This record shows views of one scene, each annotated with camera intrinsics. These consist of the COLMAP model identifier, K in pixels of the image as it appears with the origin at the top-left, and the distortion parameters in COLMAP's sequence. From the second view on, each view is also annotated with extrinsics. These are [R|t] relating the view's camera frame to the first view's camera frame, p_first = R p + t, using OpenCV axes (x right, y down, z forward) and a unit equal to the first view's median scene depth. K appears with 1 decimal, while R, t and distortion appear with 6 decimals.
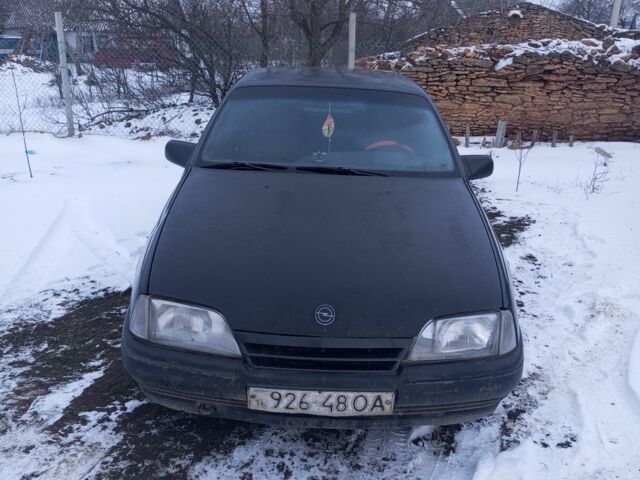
lens RADIAL K [[626.1, 0, 320.0], [0, 626.1, 240.0], [0, 0, 1]] dist [0.042289, -0.049432]
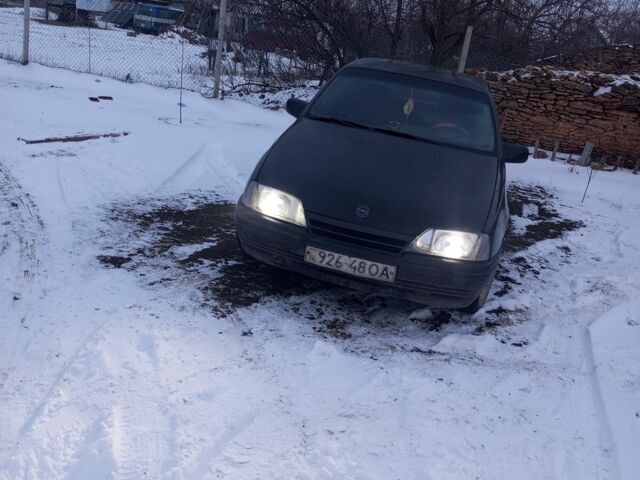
lens RADIAL K [[626.1, 0, 320.0], [0, 626.1, 240.0], [0, 0, 1]] dist [0.042289, -0.049432]
pose [[0.967957, 0.190310, -0.163834, 0.101183], [-0.190907, 0.981532, 0.012245, 0.111849], [0.163139, 0.019424, 0.986412, -0.320076]]
